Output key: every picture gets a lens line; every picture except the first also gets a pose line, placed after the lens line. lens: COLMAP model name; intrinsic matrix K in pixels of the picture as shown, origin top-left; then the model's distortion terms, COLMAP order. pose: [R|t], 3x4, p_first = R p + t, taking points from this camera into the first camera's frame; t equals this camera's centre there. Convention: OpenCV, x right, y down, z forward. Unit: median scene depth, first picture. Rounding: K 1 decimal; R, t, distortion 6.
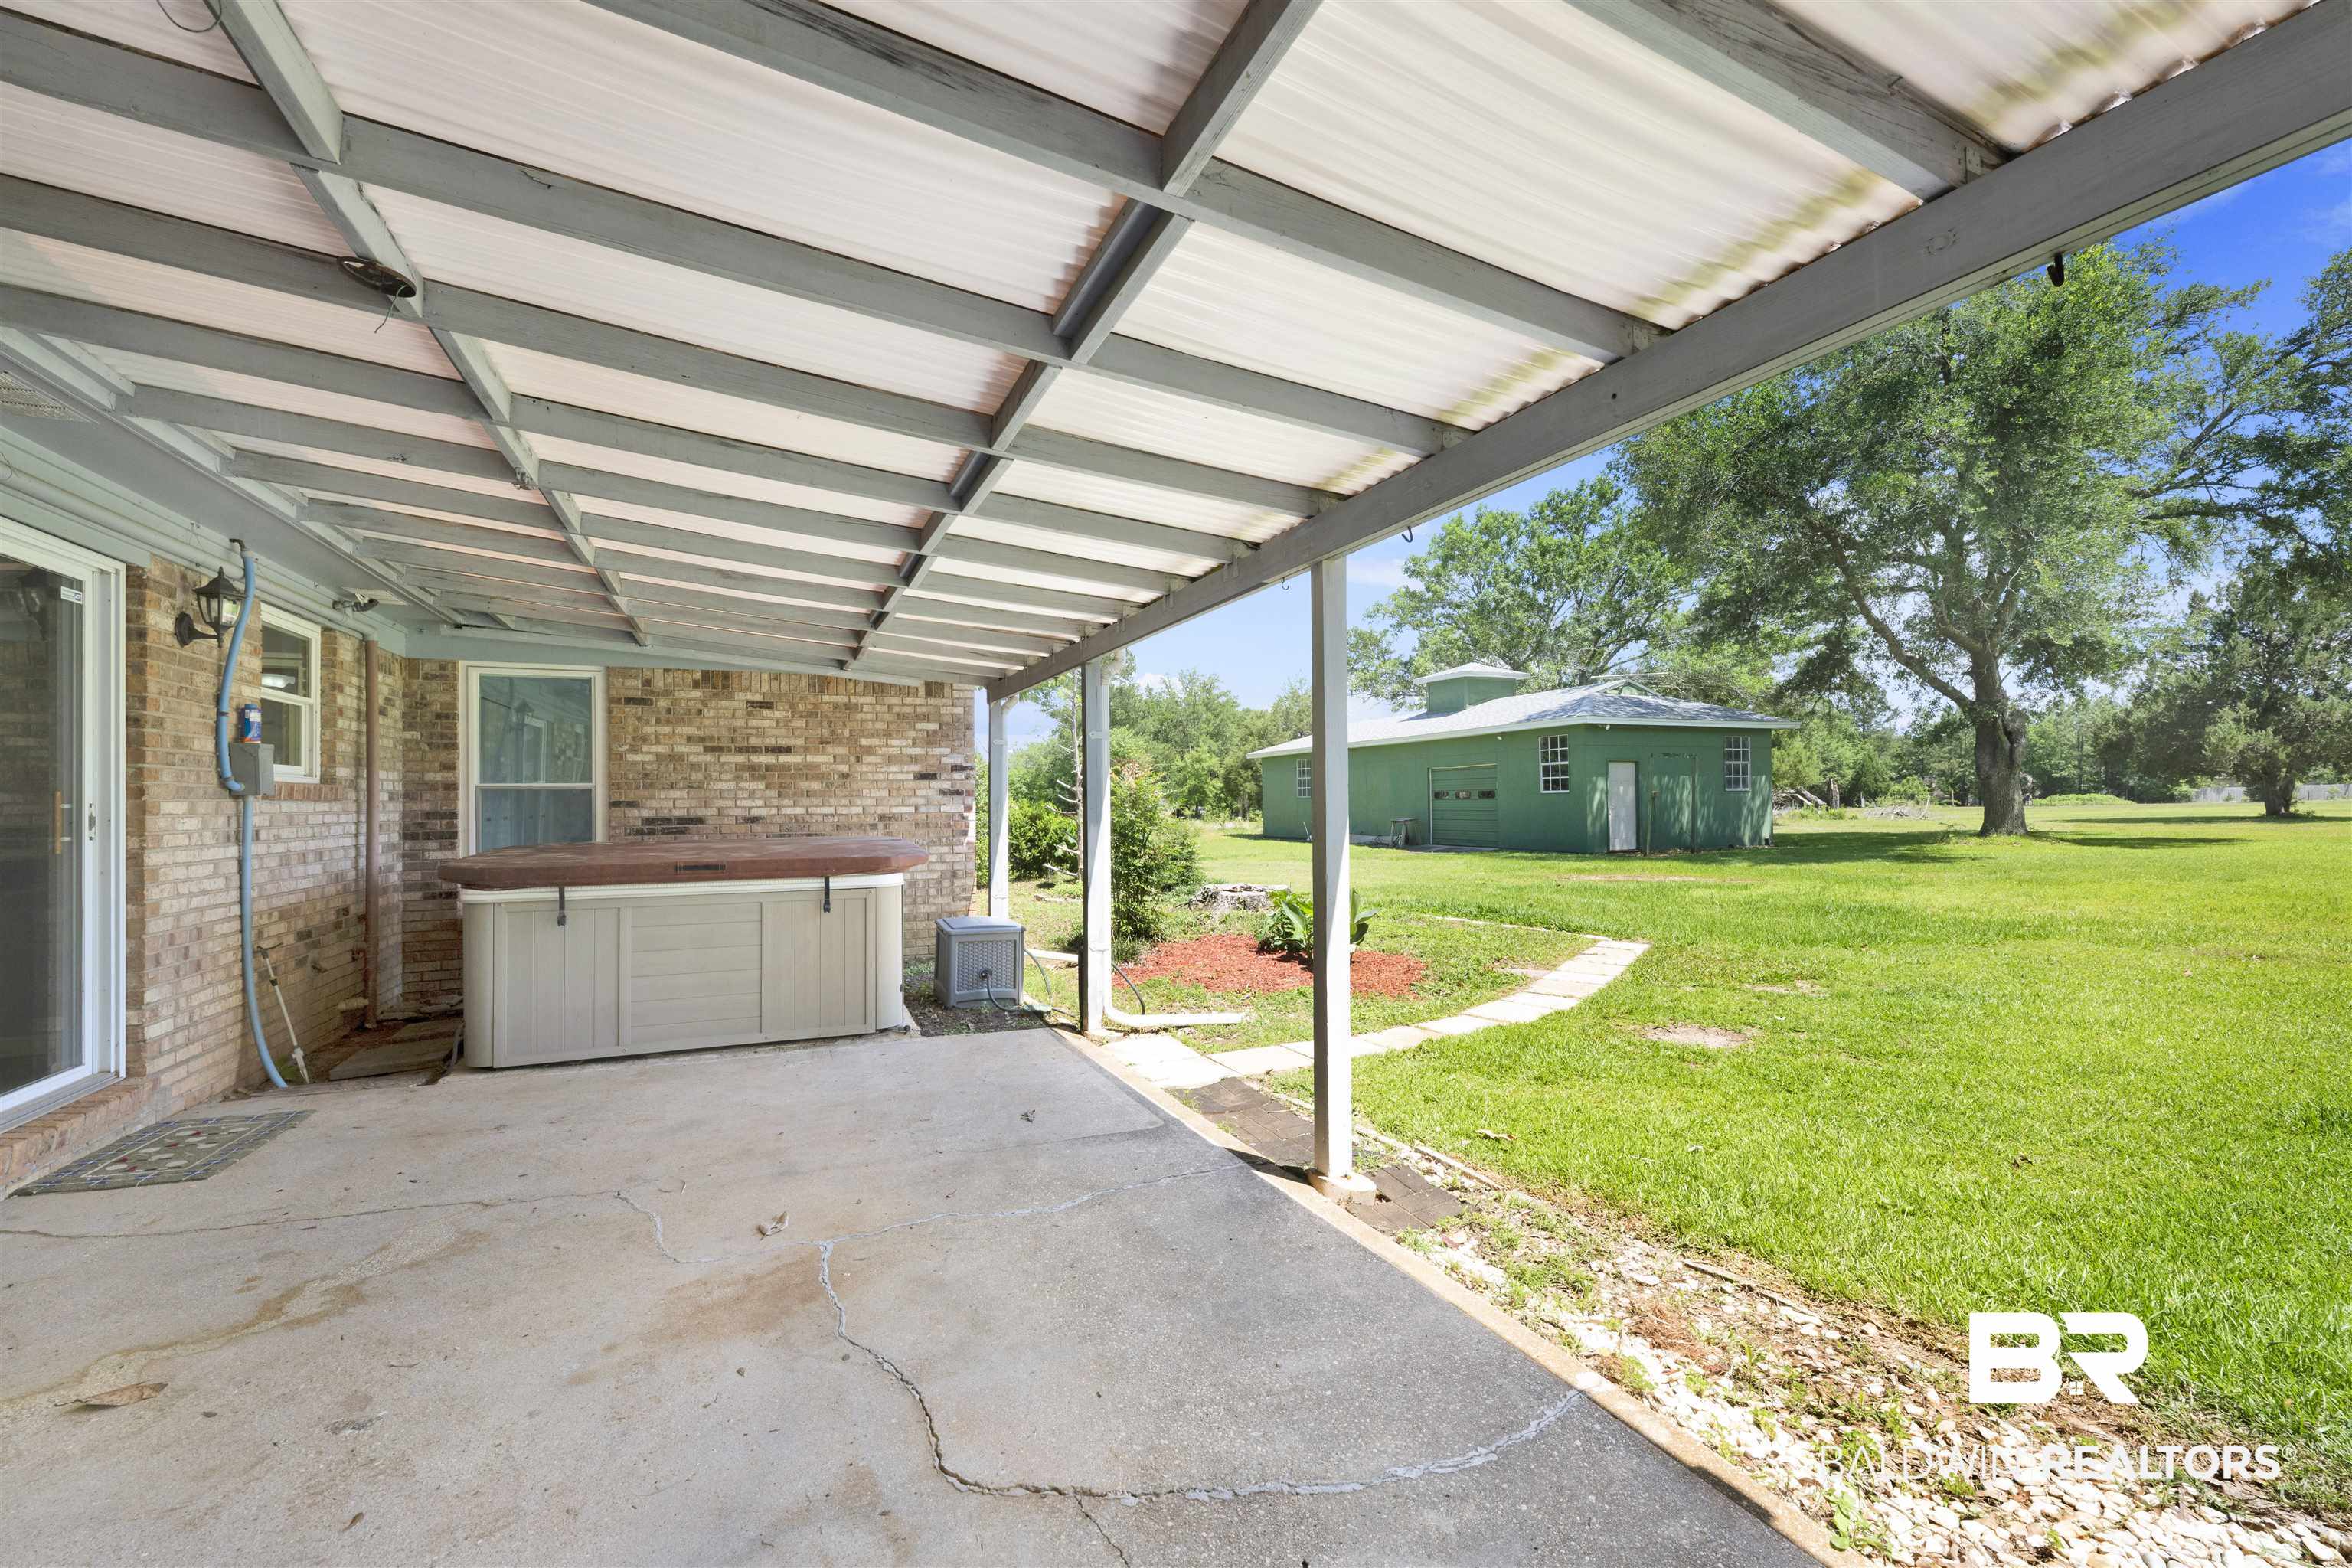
lens RADIAL K [[983.0, 0, 1186.3], [0, 983.0, 789.7], [0, 0, 1]] dist [-0.002178, 0.000520]
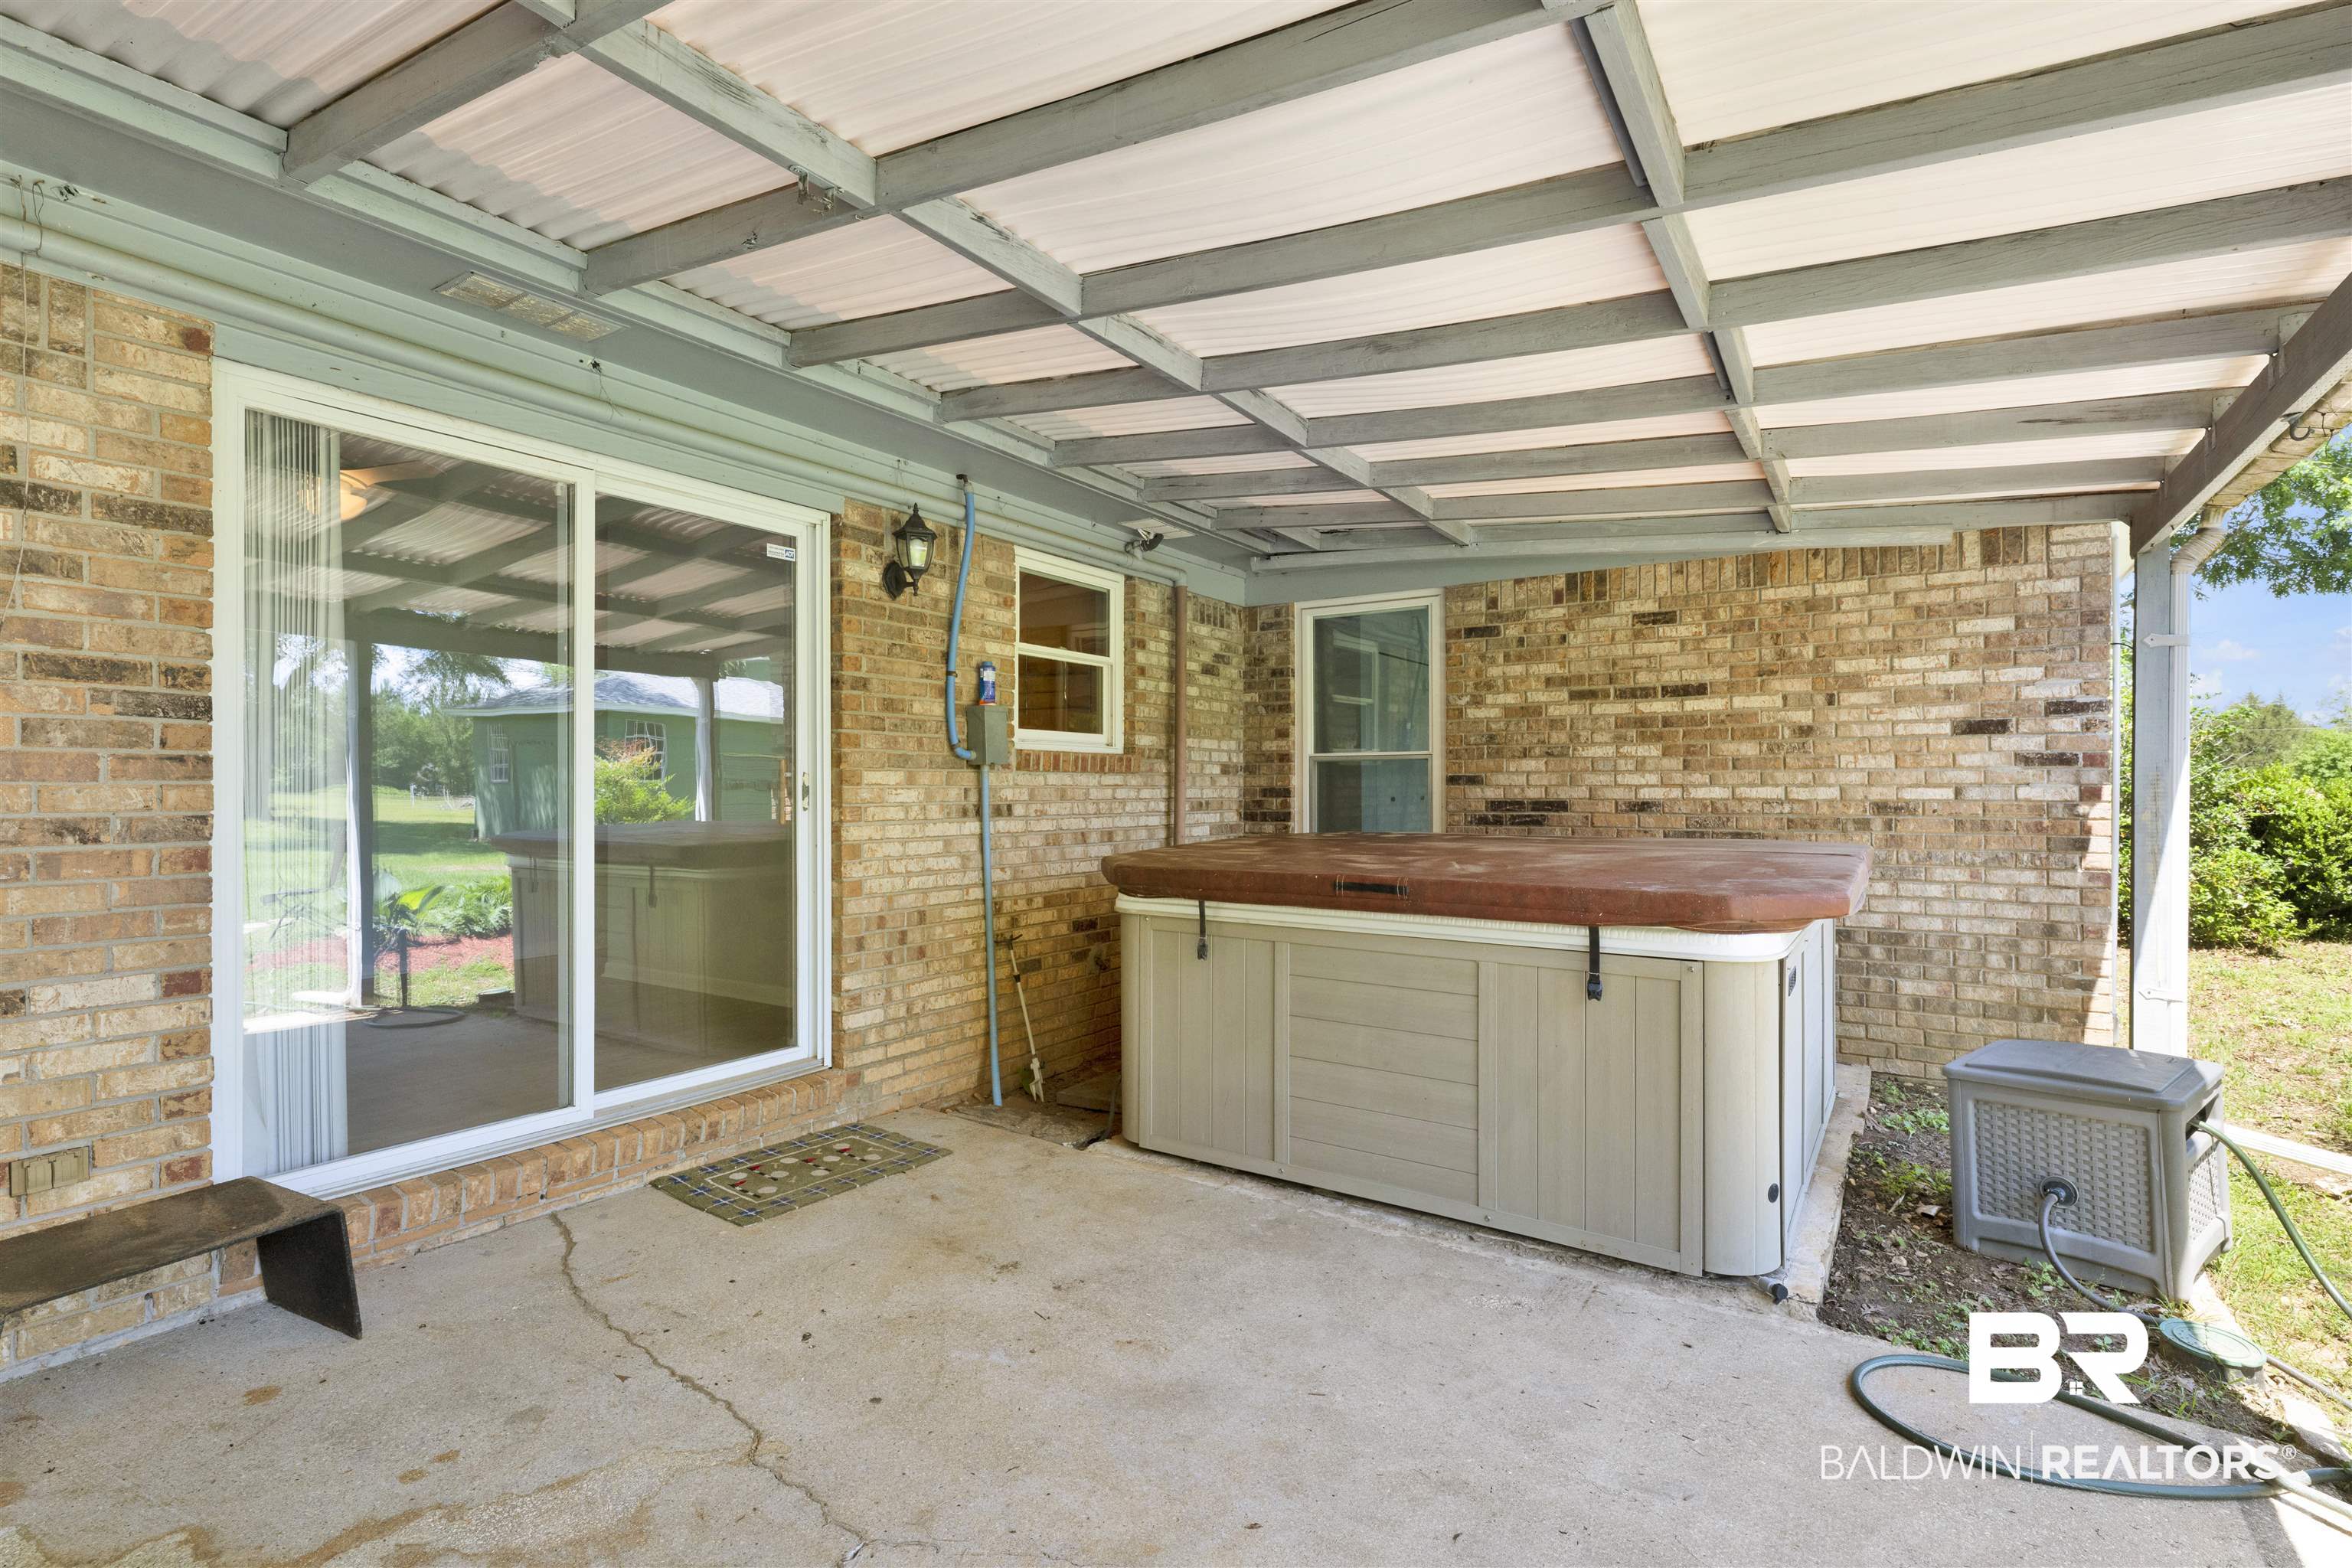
lens RADIAL K [[1115.9, 0, 1168.0], [0, 1115.9, 787.9], [0, 0, 1]] dist [-0.001609, -0.000350]
pose [[0.536345, 0.008735, -0.843954, -0.014516], [0.003902, 0.999910, 0.012829, 0.011913], [0.843990, -0.010174, 0.536262, 0.501375]]
